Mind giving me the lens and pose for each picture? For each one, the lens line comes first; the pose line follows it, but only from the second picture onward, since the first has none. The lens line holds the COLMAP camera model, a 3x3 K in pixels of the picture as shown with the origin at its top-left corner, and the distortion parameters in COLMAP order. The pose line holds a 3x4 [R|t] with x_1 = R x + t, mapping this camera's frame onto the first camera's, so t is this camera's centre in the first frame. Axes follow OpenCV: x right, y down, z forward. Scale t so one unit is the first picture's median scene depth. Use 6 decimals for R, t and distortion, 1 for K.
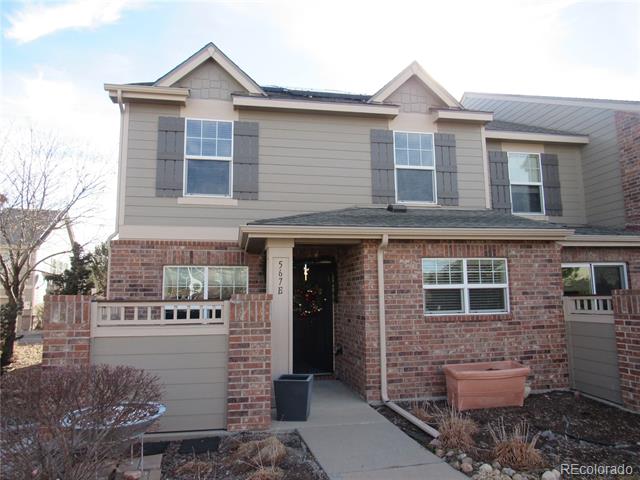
lens RADIAL K [[469.6, 0, 320.0], [0, 469.6, 240.0], [0, 0, 1]] dist [-0.007195, -0.000634]
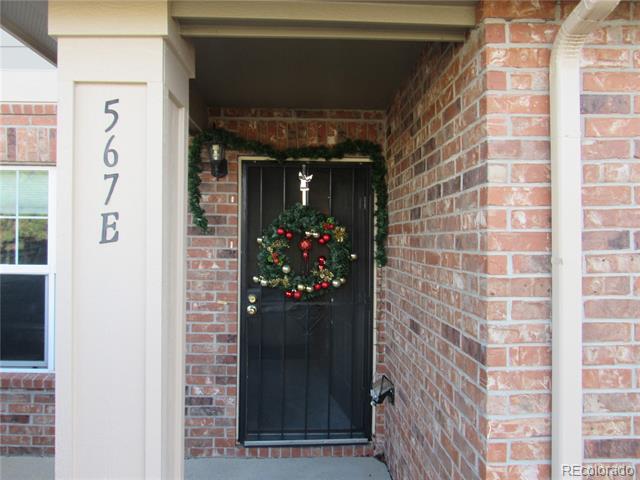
lens RADIAL K [[469.6, 0, 320.0], [0, 469.6, 240.0], [0, 0, 1]] dist [-0.007195, -0.000634]
pose [[0.989767, 0.014243, -0.141983, 0.047243], [0.003024, 0.992689, 0.120661, 0.082847], [0.142664, -0.119856, 0.982488, 0.761795]]
